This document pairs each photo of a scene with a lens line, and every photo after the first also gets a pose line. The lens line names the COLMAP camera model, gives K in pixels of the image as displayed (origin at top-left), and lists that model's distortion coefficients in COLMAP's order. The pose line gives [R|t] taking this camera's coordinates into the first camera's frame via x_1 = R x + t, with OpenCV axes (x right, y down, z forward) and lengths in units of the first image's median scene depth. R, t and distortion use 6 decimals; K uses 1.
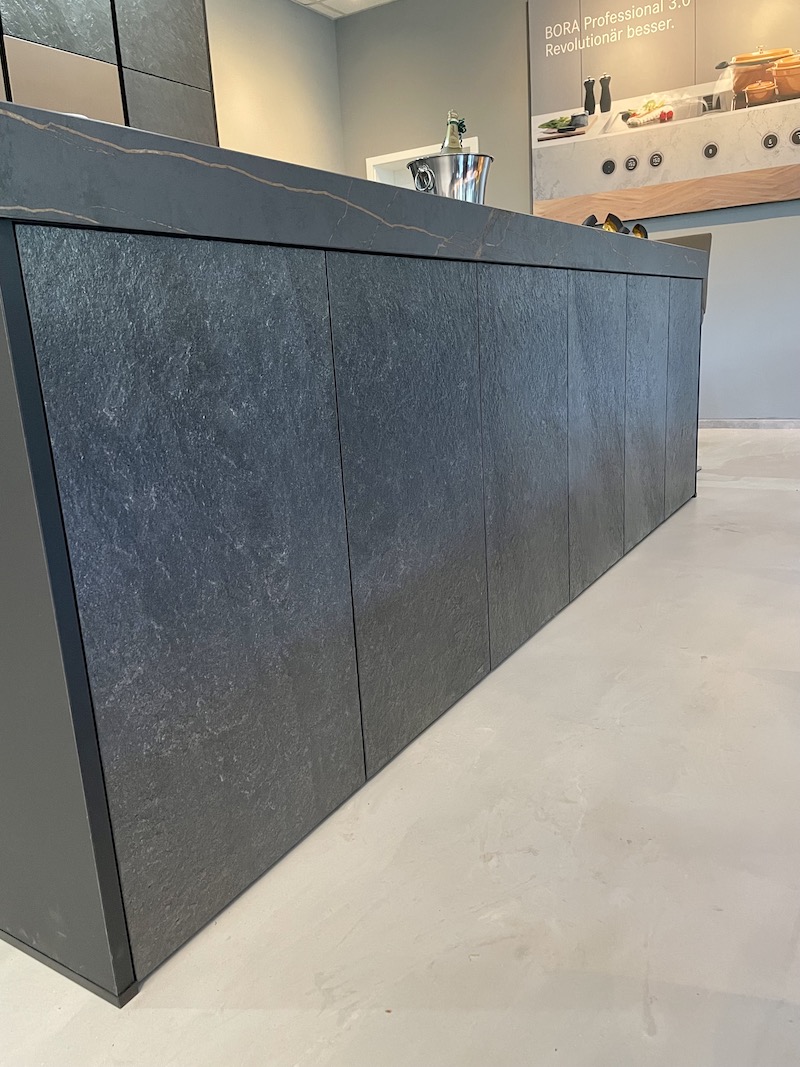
lens RADIAL K [[814.8, 0, 397.2], [0, 814.8, 542.3], [0, 0, 1]] dist [0.069195, -0.096185]
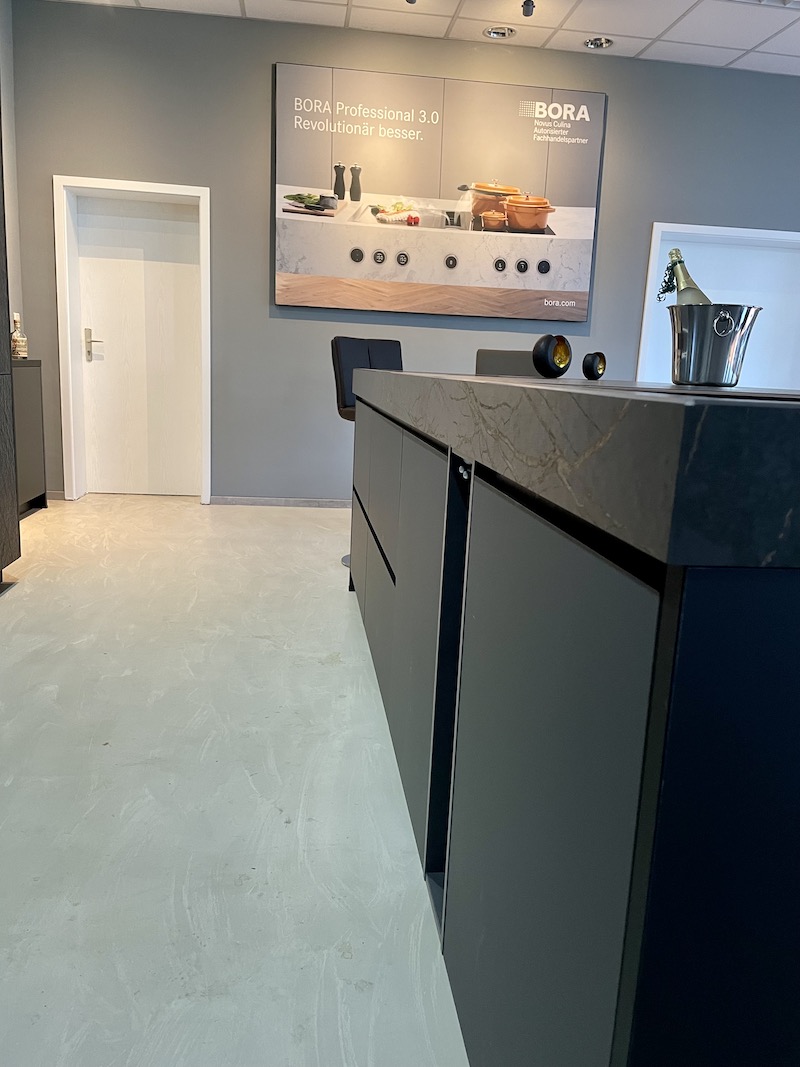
lens RADIAL K [[814.8, 0, 400.4], [0, 814.8, 536.5], [0, 0, 1]] dist [0.069195, -0.096185]
pose [[0.772333, -0.030086, 0.634505, -0.363995], [0.061248, 0.997751, -0.027243, -0.084119], [-0.632258, 0.059903, 0.772439, 0.219488]]
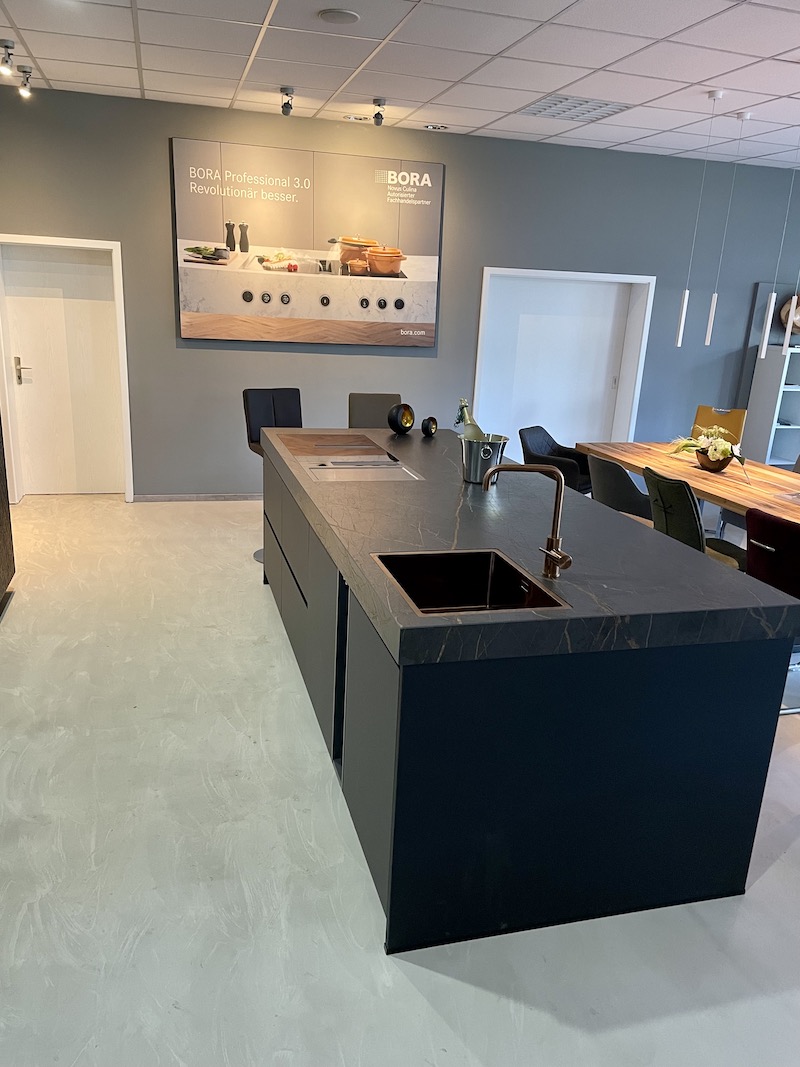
lens RADIAL K [[814.8, 0, 402.6], [0, 814.8, 550.9], [0, 0, 1]] dist [0.069195, -0.096185]
pose [[0.667037, -0.128757, 0.733814, -0.561375], [0.092574, 0.991644, 0.089847, -0.173039], [-0.739250, 0.008001, 0.673383, 0.003939]]
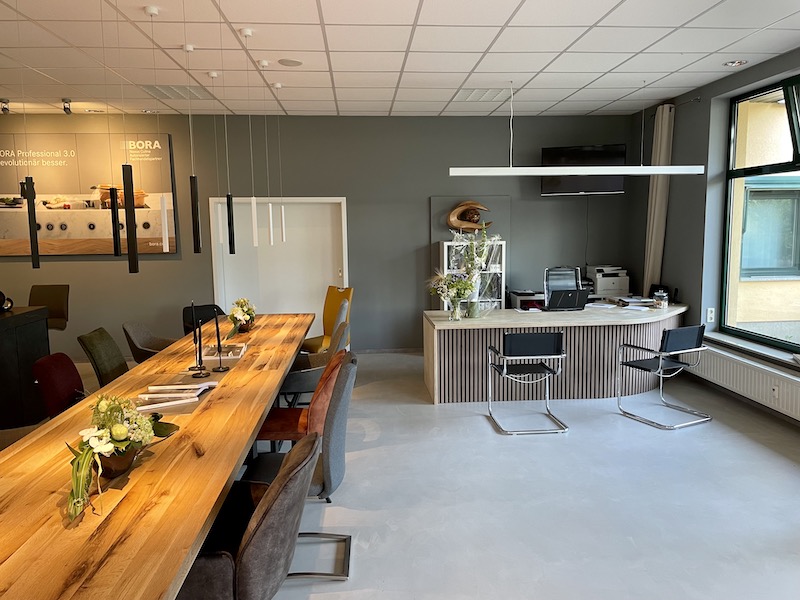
lens RADIAL K [[610.9, 0, 403.3], [0, 610.9, 302.4], [0, 0, 1]] dist [0.069195, -0.096185]
pose [[0.806358, -0.022472, 0.591001, 0.097386], [0.104771, 0.988901, -0.105347, -0.054489], [-0.582074, 0.146867, 0.799763, -0.594913]]
